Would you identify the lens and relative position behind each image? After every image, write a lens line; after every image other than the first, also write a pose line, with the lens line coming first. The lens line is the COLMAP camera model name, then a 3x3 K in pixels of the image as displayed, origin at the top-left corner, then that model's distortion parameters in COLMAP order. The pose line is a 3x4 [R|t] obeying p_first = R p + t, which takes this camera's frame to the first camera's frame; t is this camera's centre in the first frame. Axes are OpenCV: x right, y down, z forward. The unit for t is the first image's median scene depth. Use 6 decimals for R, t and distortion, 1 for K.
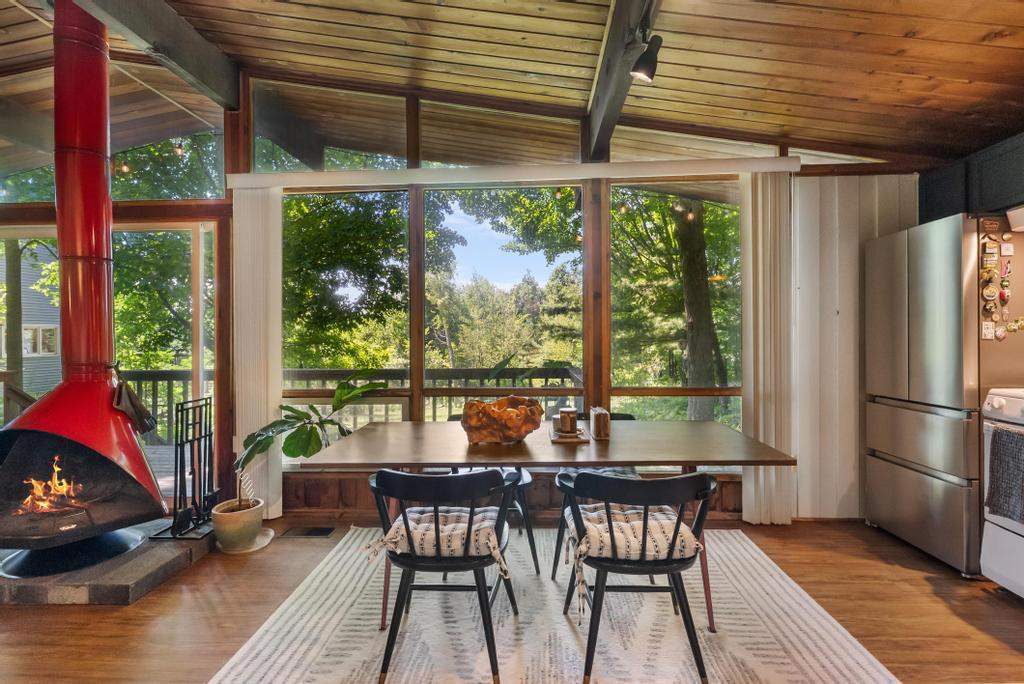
lens RADIAL K [[498.9, 0, 516.7], [0, 498.9, 334.6], [0, 0, 1]] dist [0.008439, 0.002985]
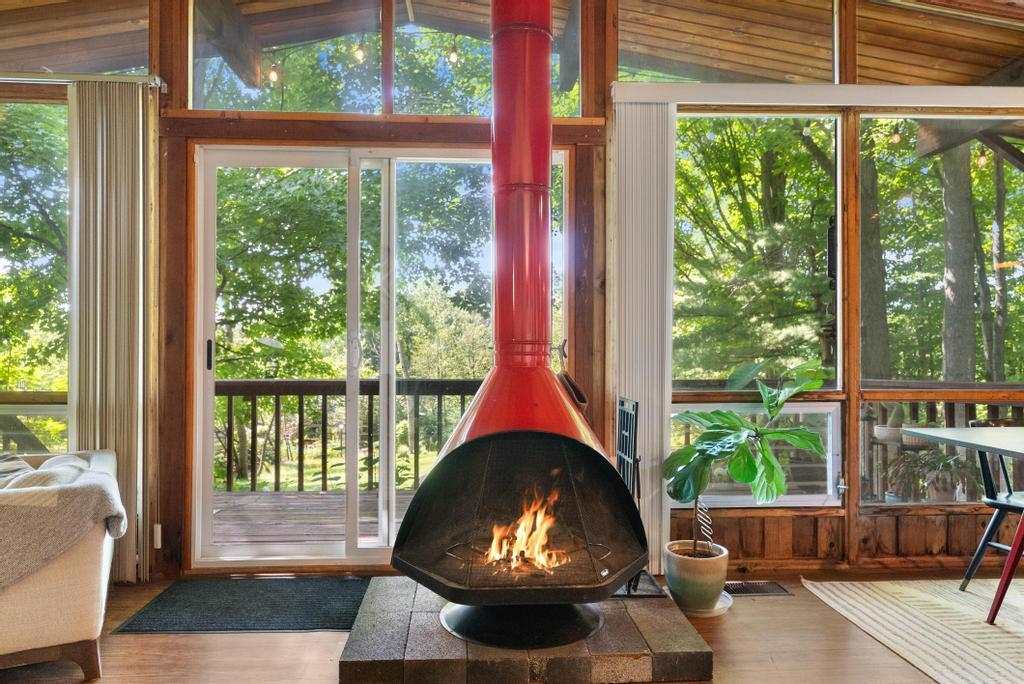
lens RADIAL K [[696.7, 0, 509.5], [0, 696.7, 349.0], [0, 0, 1]] dist [0.006834, -0.000515]
pose [[0.995867, 0.008506, 0.090421, -0.826204], [-0.007785, 0.999935, -0.008328, 0.064581], [-0.090486, 0.007590, 0.995869, 0.045060]]
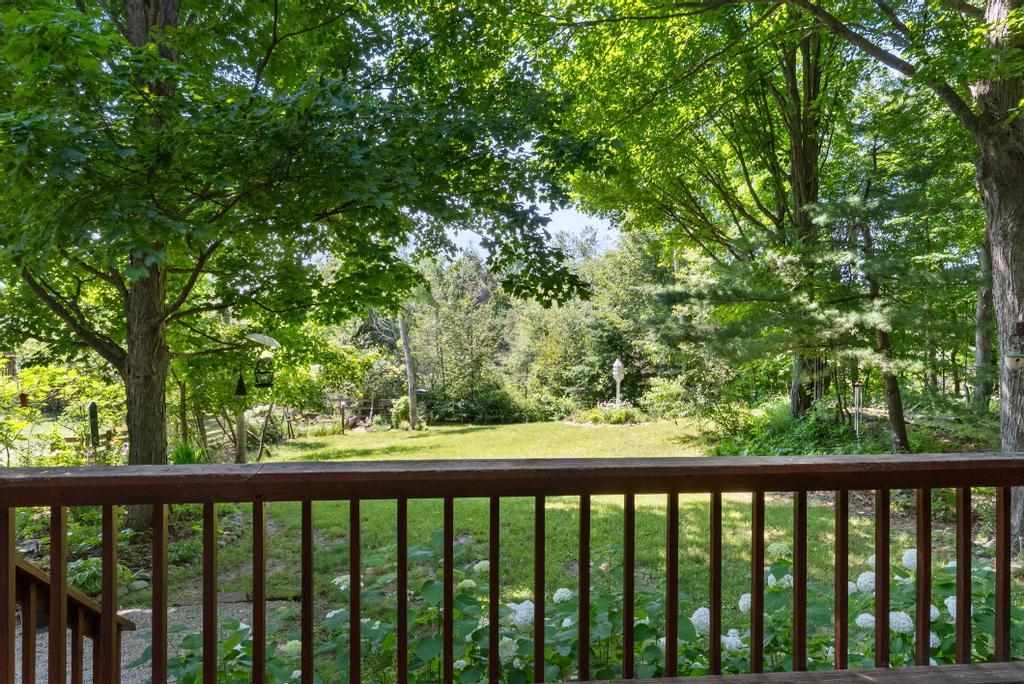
lens RADIAL K [[620.2, 0, 507.3], [0, 620.2, 333.7], [0, 0, 1]] dist [0.004637, 0.001703]
pose [[0.992833, 0.011160, 0.118989, -1.027429], [-0.012910, 0.999819, 0.013944, -0.036450], [-0.118812, -0.015380, 0.992798, 1.023497]]
